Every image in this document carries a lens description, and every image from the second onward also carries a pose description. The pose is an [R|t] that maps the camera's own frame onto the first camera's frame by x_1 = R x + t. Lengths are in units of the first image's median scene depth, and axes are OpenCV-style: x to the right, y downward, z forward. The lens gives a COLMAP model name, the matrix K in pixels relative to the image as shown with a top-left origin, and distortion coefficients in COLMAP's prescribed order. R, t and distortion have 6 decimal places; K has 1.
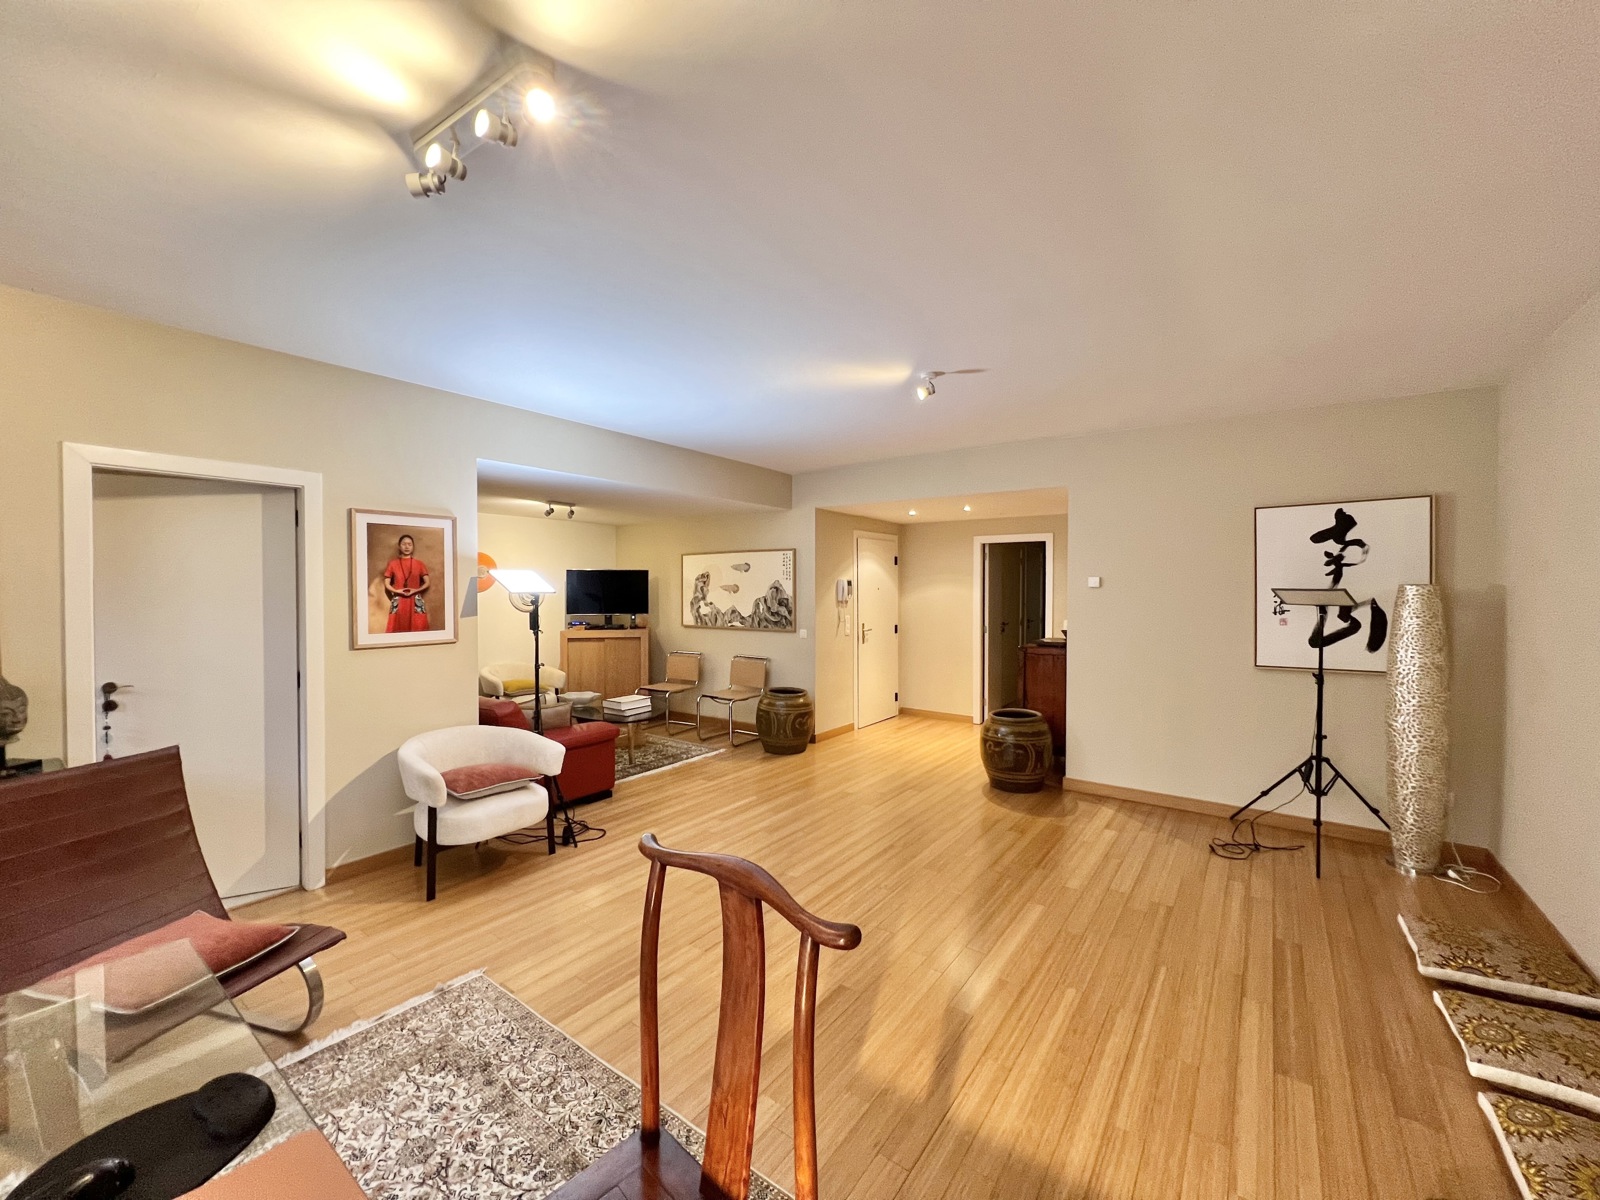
lens RADIAL K [[642.9, 0, 800.0], [0, 642.9, 600.0], [0, 0, 1]] dist [-0.002007, 0.000199]
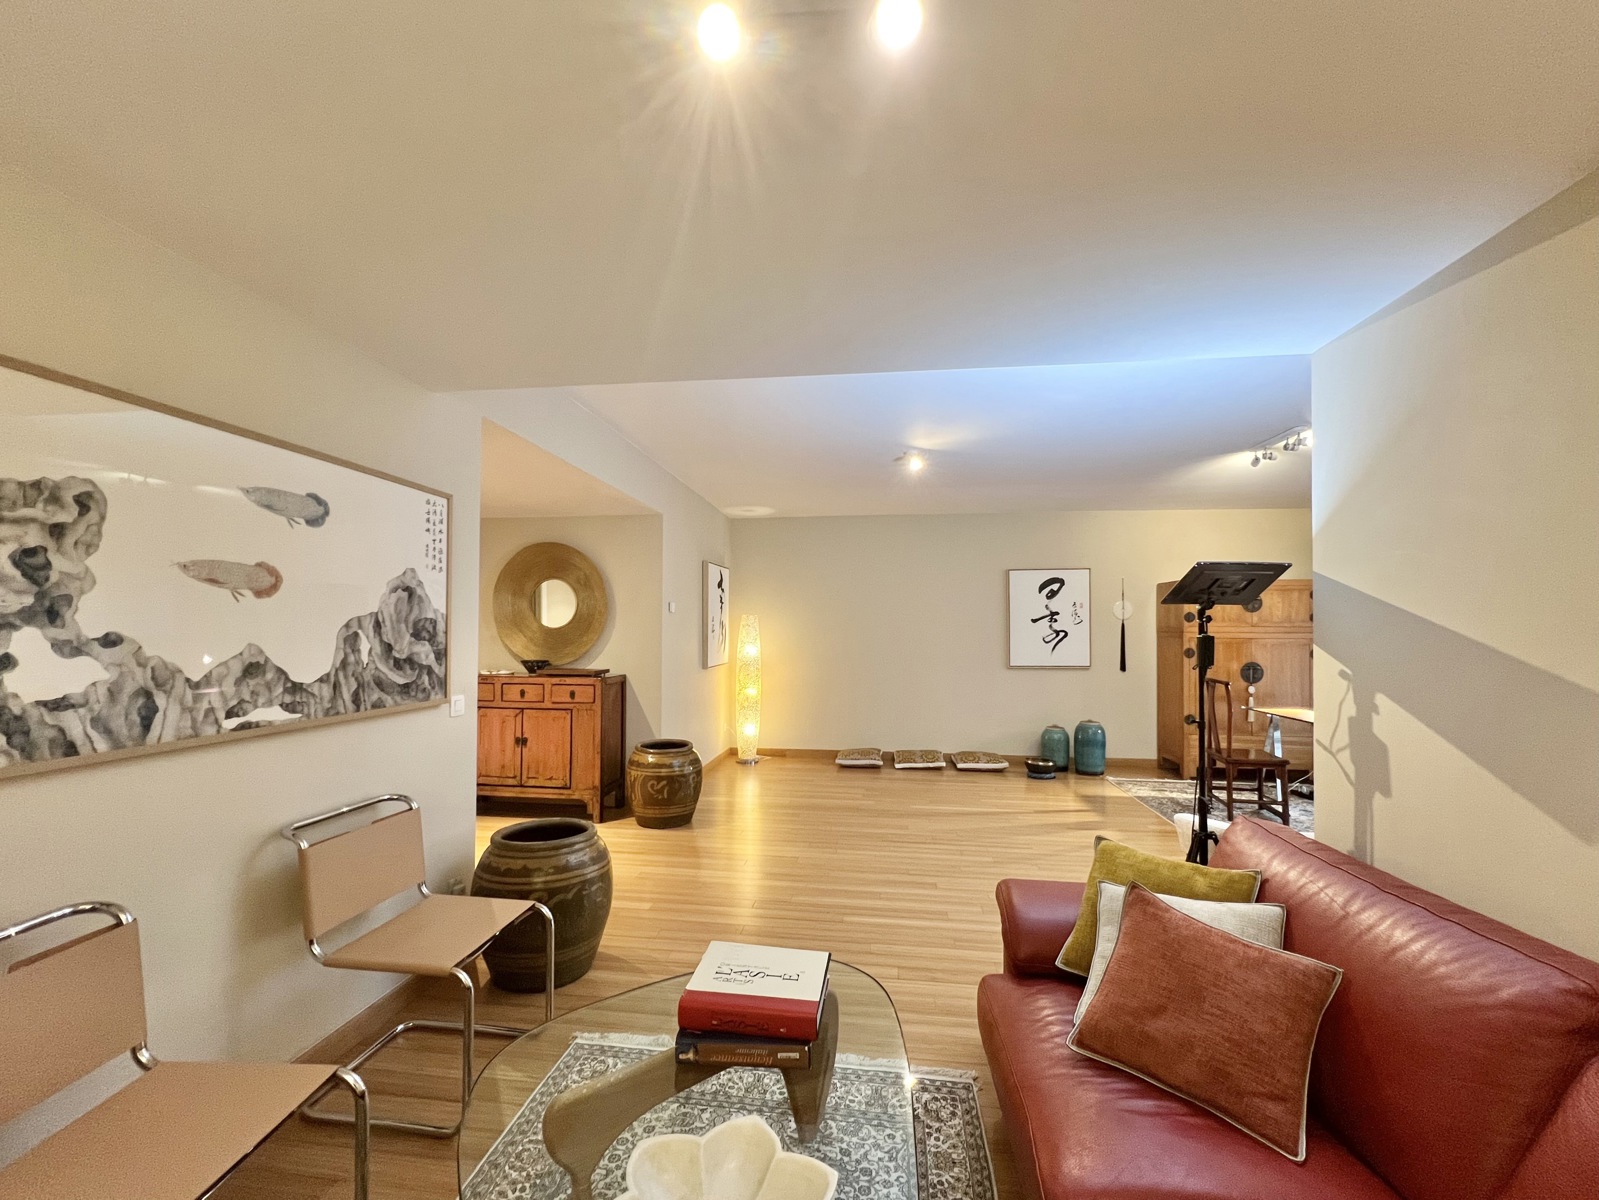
lens RADIAL K [[650.6, 0, 798.8], [0, 650.6, 627.8], [0, 0, 1]] dist [-0.001079, -0.000003]
pose [[-0.482543, 0.002090, 0.875870, -0.463704], [0.009357, 0.999952, 0.002769, 0.003357], [-0.875822, 0.009532, -0.482540, 0.997381]]
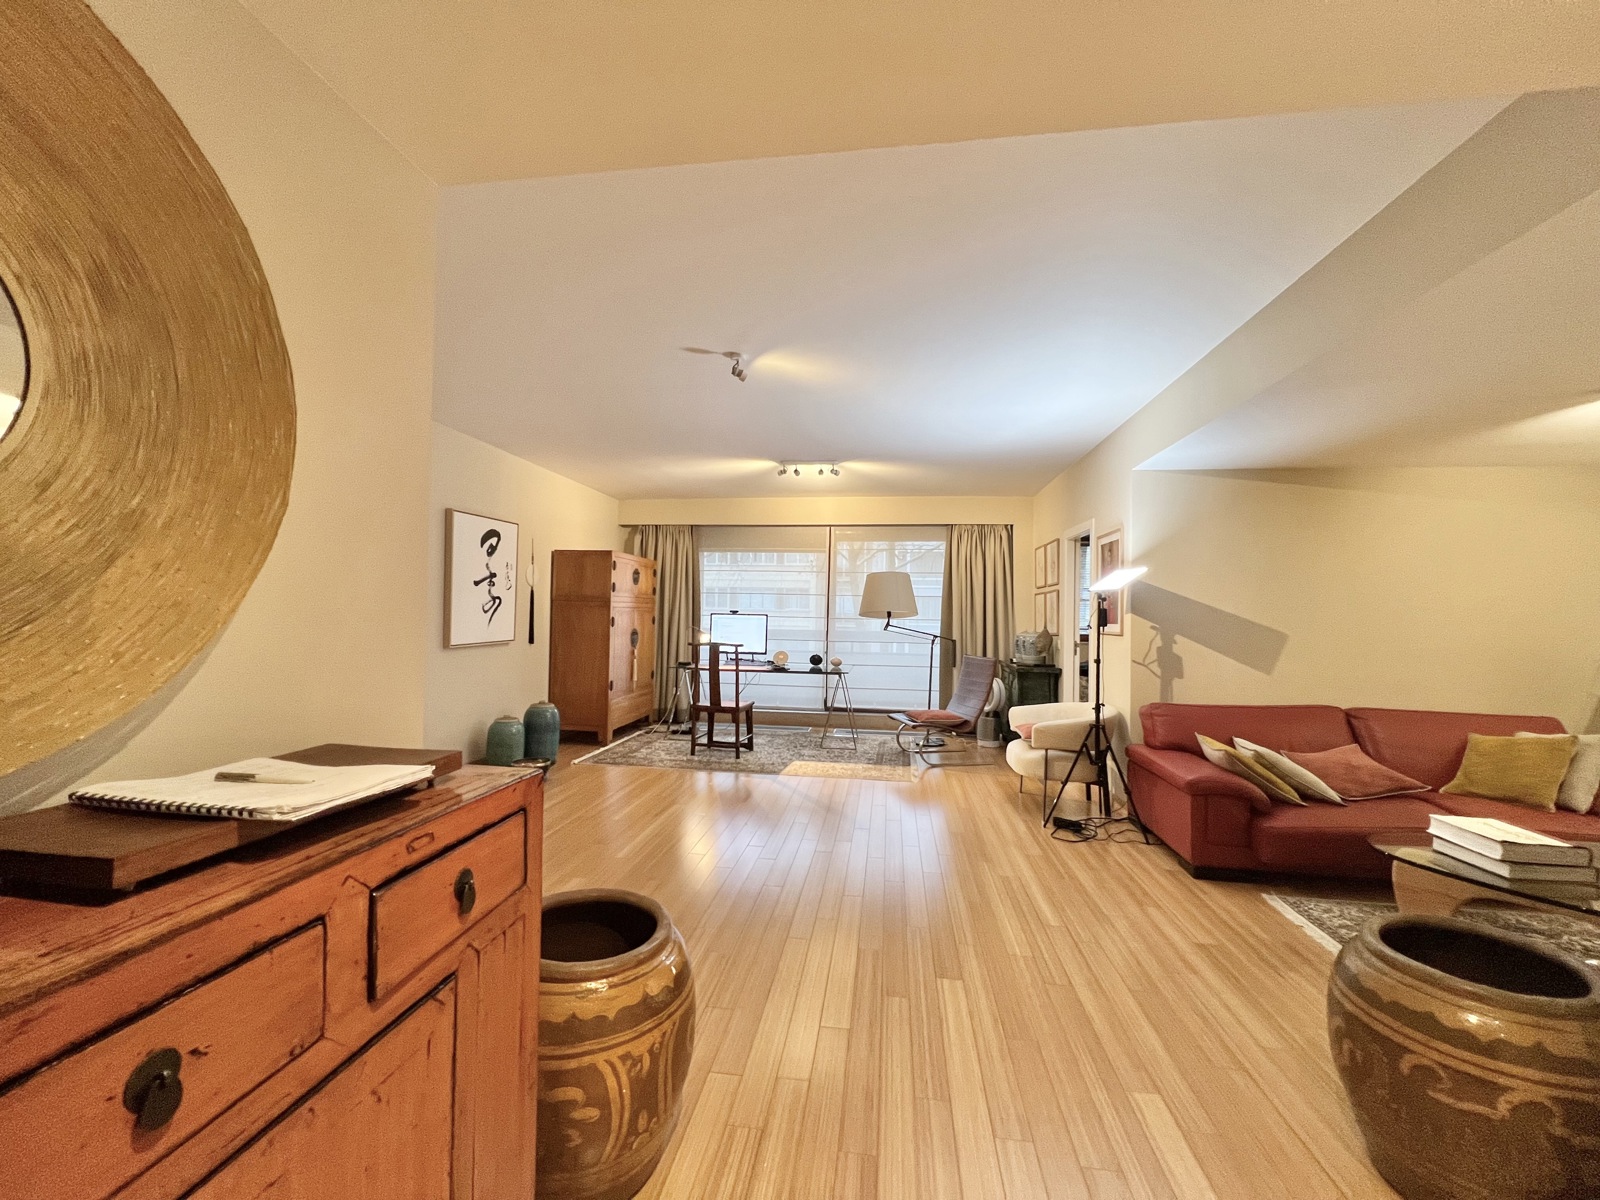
lens RADIAL K [[642.9, 0, 800.0], [0, 642.9, 600.0], [0, 0, 1]] dist [-0.002007, 0.000199]
pose [[-0.880740, -0.022976, -0.473042, 0.309182], [-0.024718, 0.999691, -0.002534, 0.011152], [0.472954, 0.009461, -0.881036, 1.029500]]
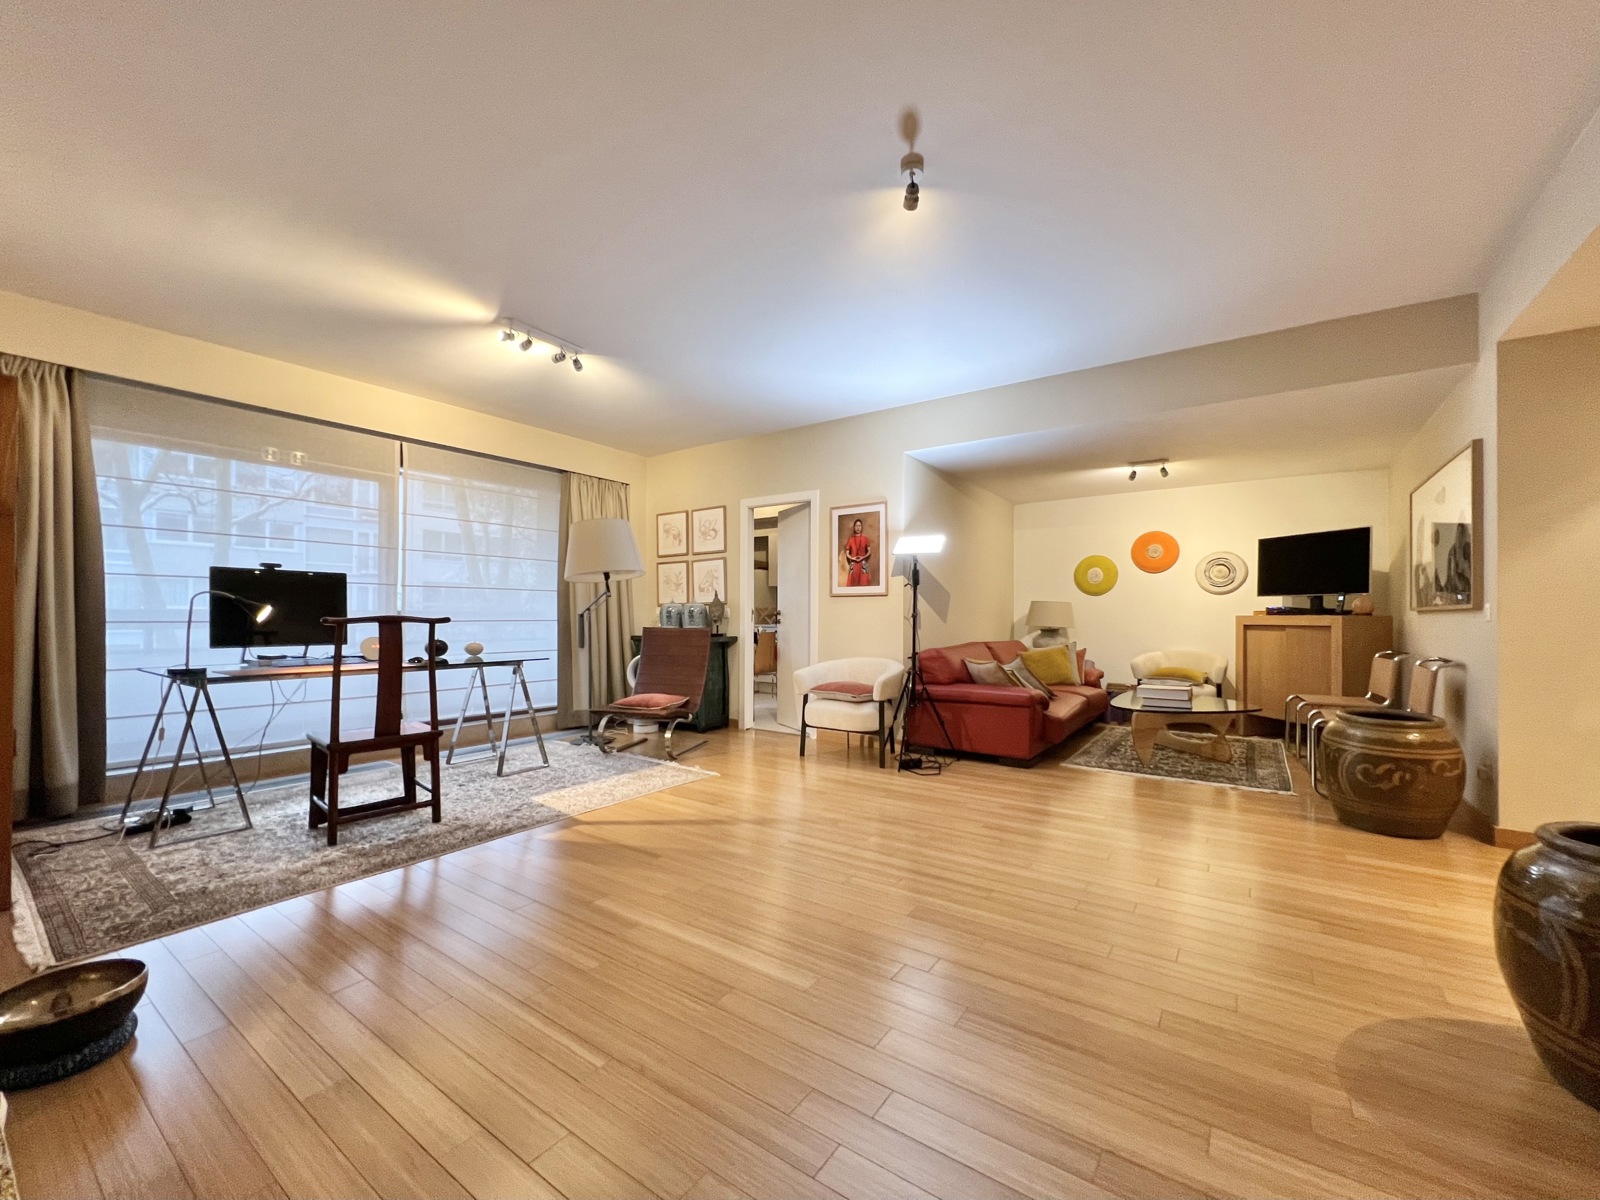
lens RADIAL K [[642.9, 0, 800.0], [0, 642.9, 600.0], [0, 0, 1]] dist [-0.002007, 0.000199]
pose [[0.030799, -0.019199, -0.999341, 0.467368], [-0.020998, 0.999582, -0.019851, 0.062988], [0.999305, 0.021596, 0.030383, 0.463137]]
